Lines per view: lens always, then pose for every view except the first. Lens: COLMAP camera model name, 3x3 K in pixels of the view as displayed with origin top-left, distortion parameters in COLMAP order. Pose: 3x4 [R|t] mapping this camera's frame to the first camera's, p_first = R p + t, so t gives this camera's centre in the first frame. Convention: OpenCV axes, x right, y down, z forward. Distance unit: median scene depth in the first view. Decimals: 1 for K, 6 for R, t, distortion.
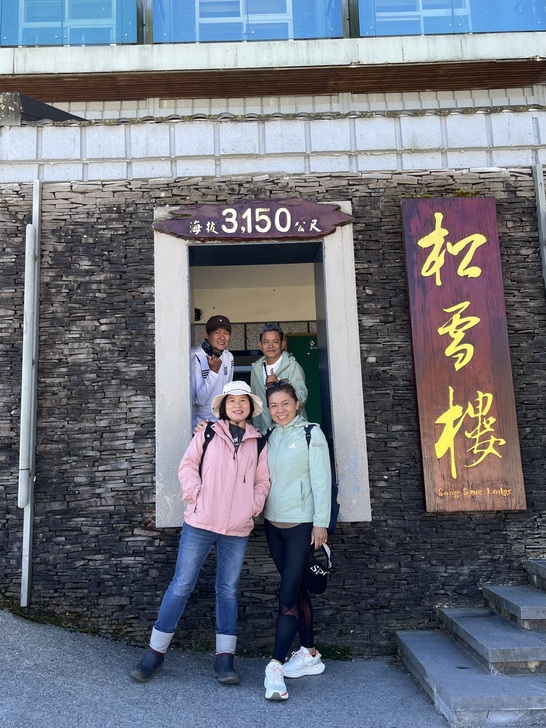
lens RADIAL K [[634.7, 0, 246.4], [0, 634.7, 341.9], [0, 0, 1]] dist [0.007040, 0.021797]
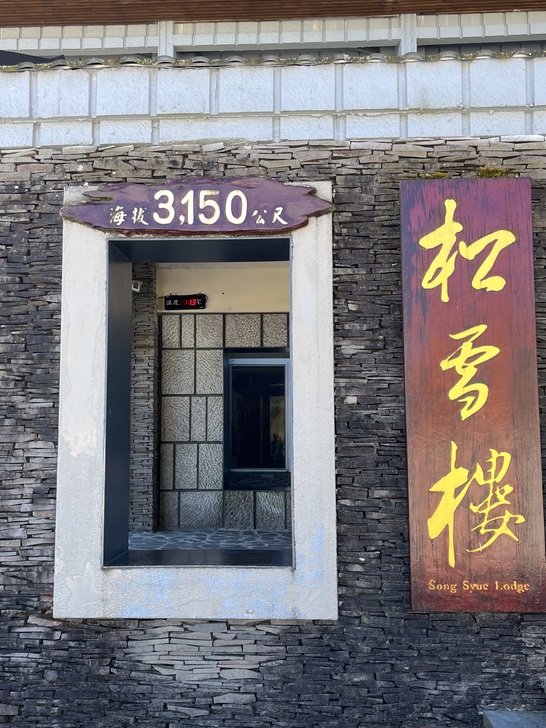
lens RADIAL K [[743.2, 0, 287.3], [0, 743.2, 360.8], [0, 0, 1]] dist [0.018624, 0.000000]
pose [[0.998805, 0.021508, -0.043885, 0.159121], [-0.018446, 0.997444, 0.069032, -0.075901], [0.045258, -0.068140, 0.996649, 0.135326]]
